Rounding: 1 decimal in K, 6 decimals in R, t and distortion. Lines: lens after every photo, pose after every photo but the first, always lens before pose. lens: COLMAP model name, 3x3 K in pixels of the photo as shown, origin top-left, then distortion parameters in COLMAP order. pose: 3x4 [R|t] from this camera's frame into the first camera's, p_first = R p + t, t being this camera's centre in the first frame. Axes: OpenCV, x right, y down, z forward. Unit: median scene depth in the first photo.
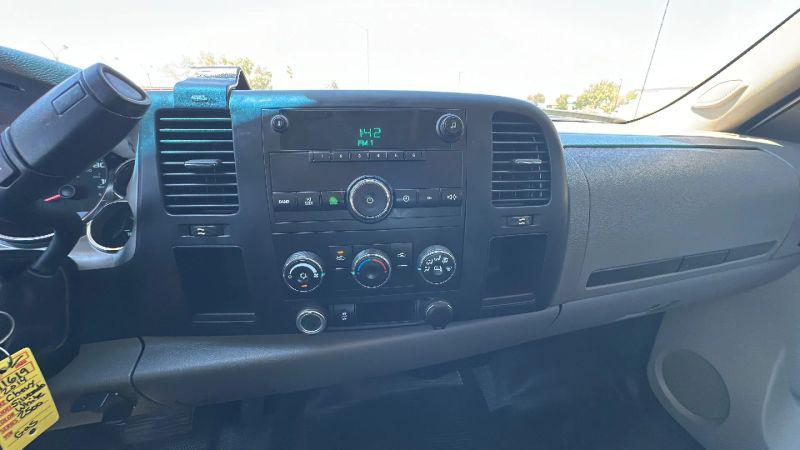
lens RADIAL K [[305.8, 0, 401.9], [0, 305.8, 223.0], [0, 0, 1]] dist [-0.000197, -0.000303]
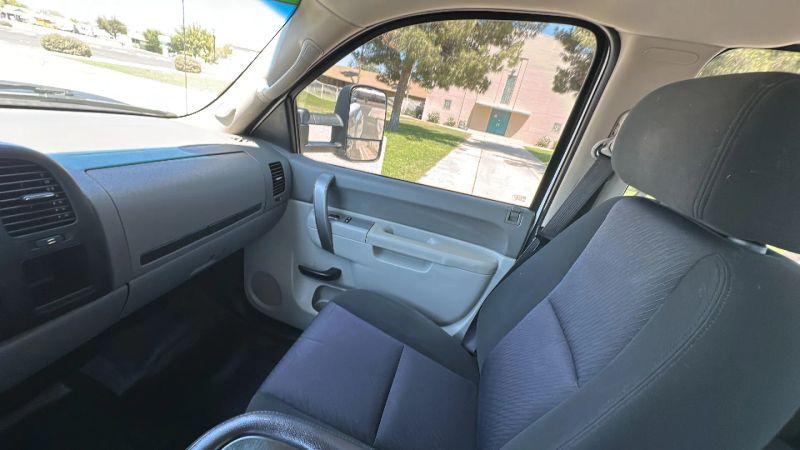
lens RADIAL K [[306.5, 0, 400.0], [0, 306.5, 225.0], [0, 0, 1]] dist [-0.000328, 0.000309]
pose [[0.471374, -0.259202, 0.842983, 0.004904], [0.129776, 0.965816, 0.224404, -0.102811], [-0.872333, 0.003621, 0.488899, -0.561969]]
